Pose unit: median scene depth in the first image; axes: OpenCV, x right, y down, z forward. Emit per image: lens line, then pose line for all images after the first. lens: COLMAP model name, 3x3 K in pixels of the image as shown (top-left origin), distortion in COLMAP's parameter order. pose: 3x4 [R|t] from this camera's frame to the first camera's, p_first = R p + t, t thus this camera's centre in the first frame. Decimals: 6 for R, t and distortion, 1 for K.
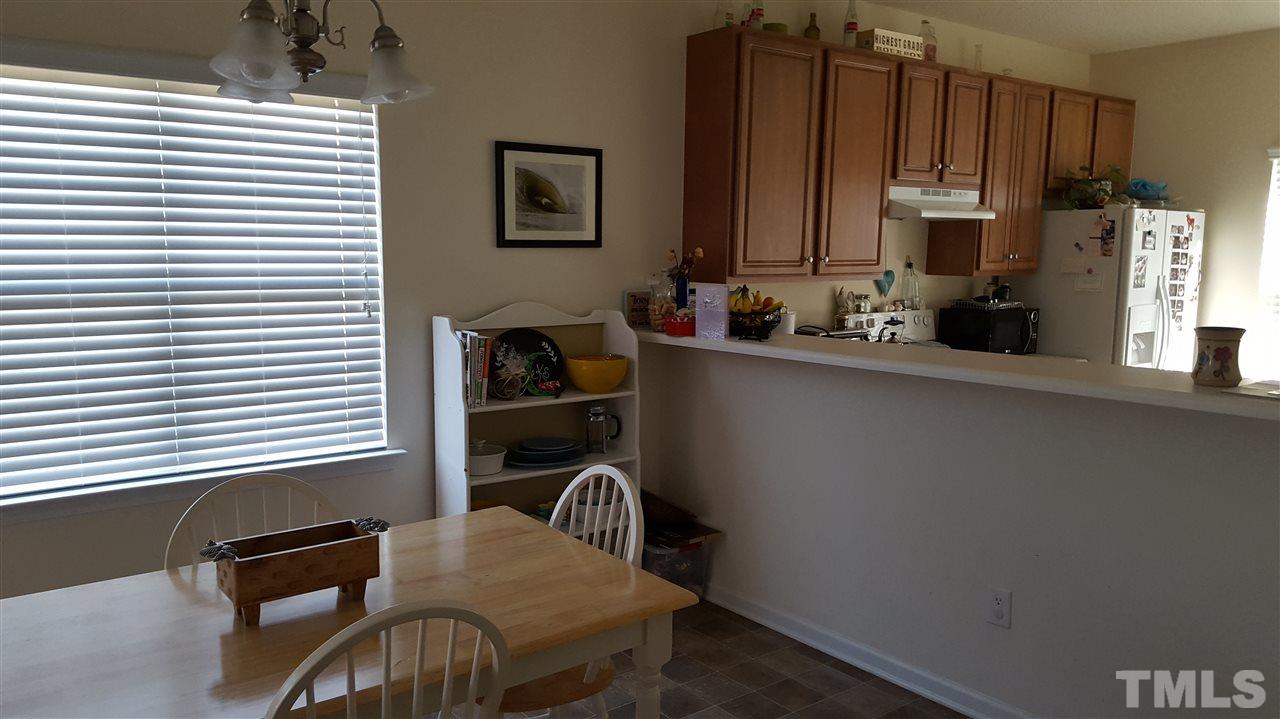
lens RADIAL K [[969.4, 0, 636.6], [0, 969.4, 367.4], [0, 0, 1]] dist [0.211638, -0.373687]
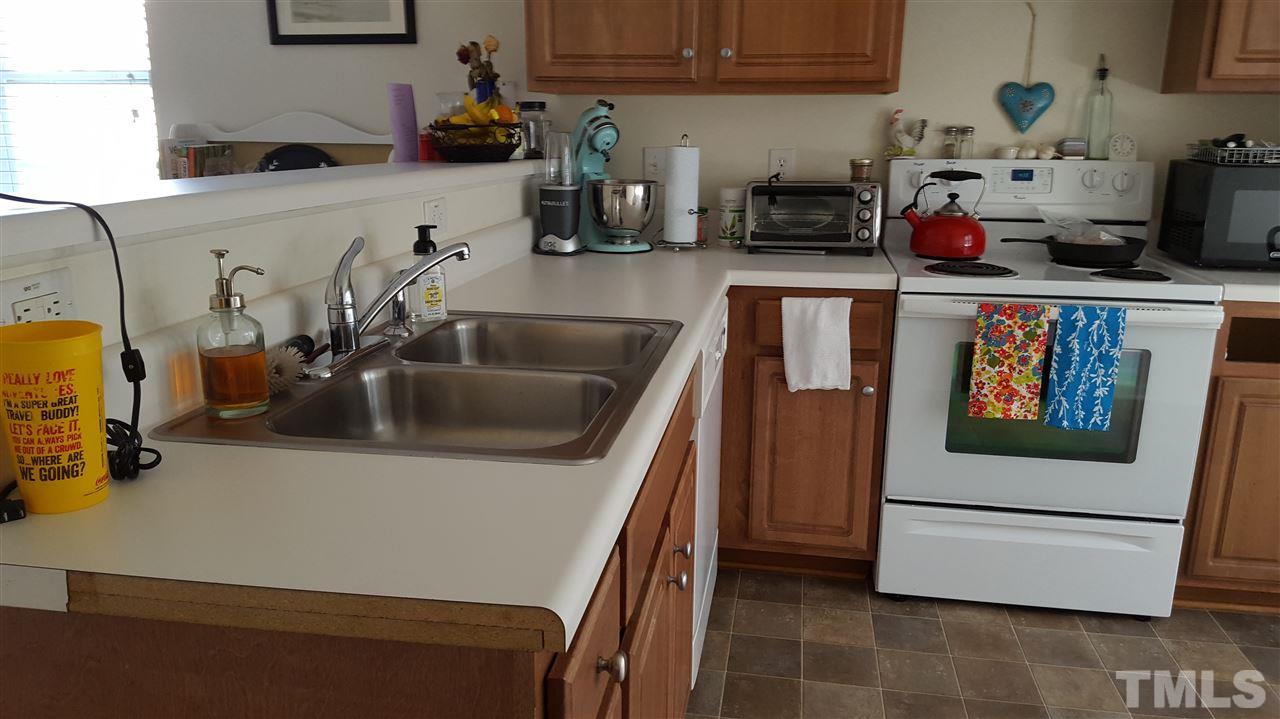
lens RADIAL K [[969.4, 0, 636.6], [0, 969.4, 367.4], [0, 0, 1]] dist [0.211638, -0.373687]
pose [[0.668987, 0.170391, -0.723480, 0.685630], [-0.096561, 0.985044, 0.142706, -0.001041], [0.736975, -0.025609, 0.675435, 0.594139]]
